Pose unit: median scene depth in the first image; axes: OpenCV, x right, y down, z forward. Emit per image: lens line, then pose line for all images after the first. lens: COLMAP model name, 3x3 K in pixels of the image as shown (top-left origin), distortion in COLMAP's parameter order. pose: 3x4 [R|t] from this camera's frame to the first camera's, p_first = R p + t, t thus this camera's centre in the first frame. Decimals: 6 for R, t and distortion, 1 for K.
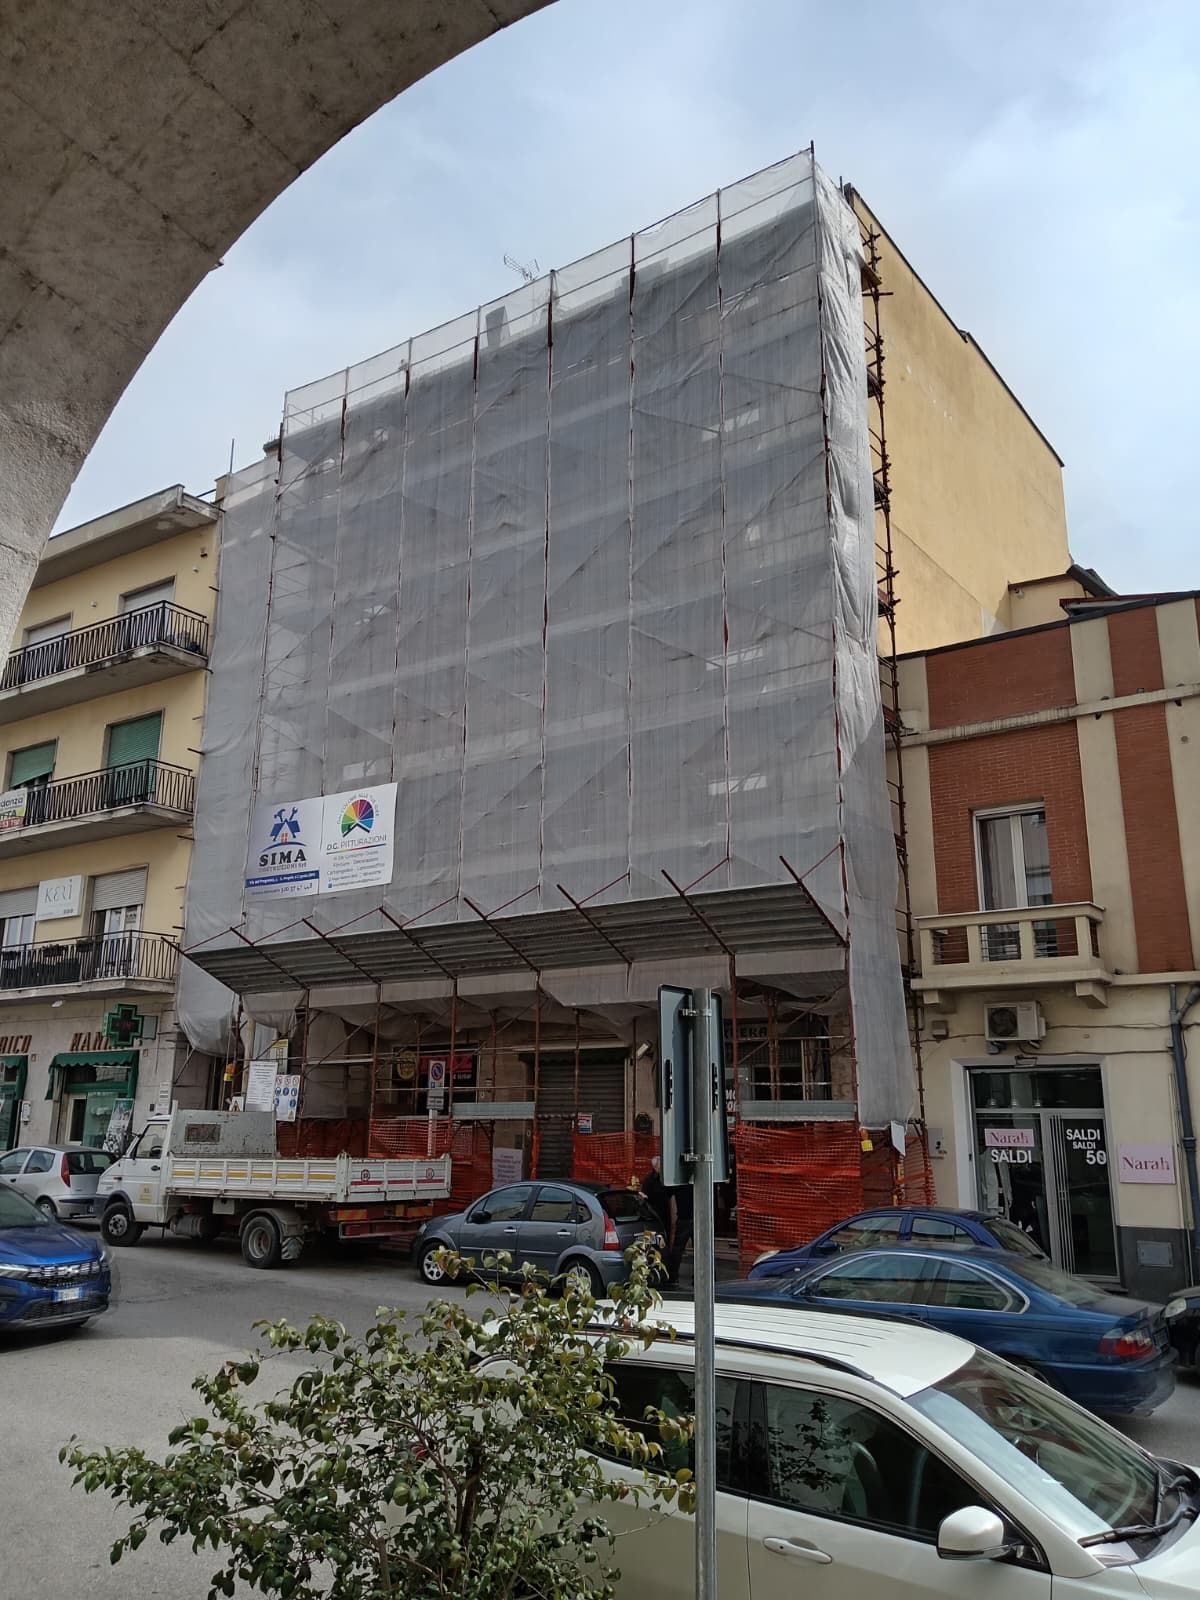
lens RADIAL K [[1278.7, 0, 601.7], [0, 1278.7, 800.3], [0, 0, 1]] dist [0.017649, 0.002826]
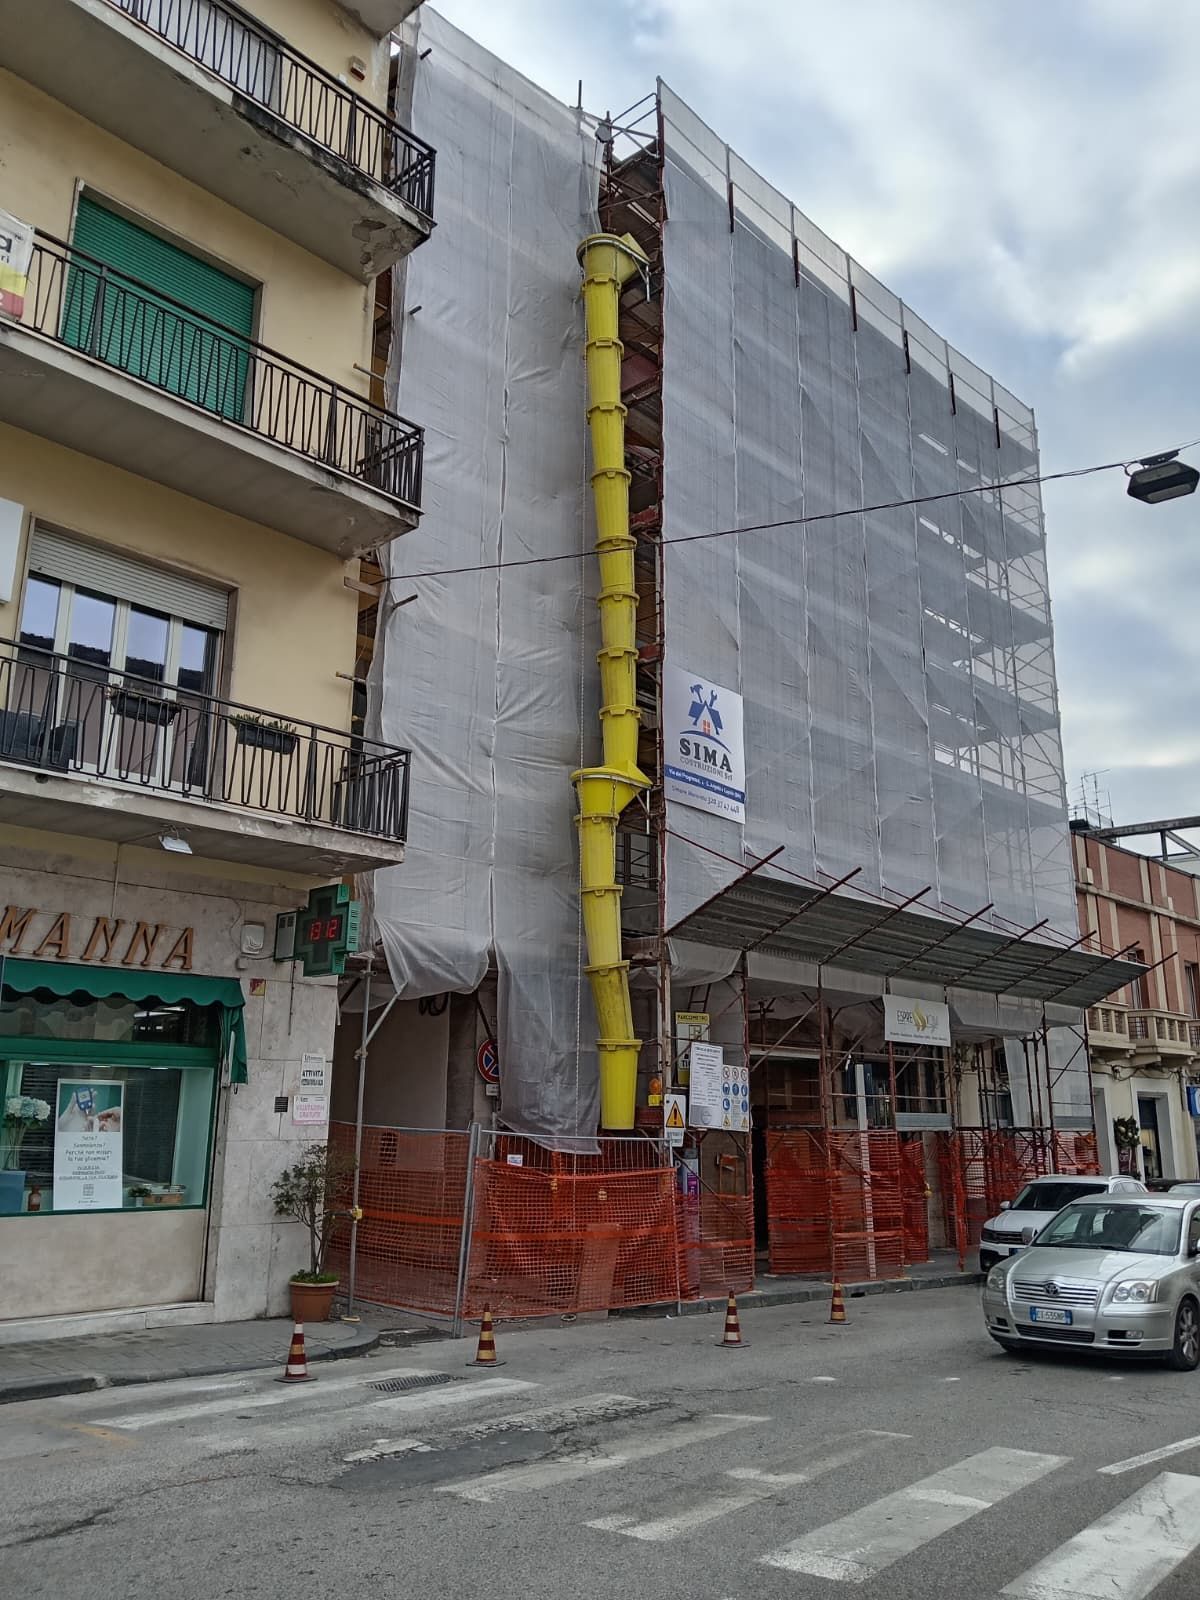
lens RADIAL K [[1278.7, 0, 600.5], [0, 1278.7, 801.4], [0, 0, 1]] dist [0.017649, 0.002826]
pose [[0.122395, 0.239935, 0.963042, -0.920460], [-0.244037, 0.947823, -0.205128, 0.225677], [-0.962011, -0.209911, 0.174562, 0.924132]]
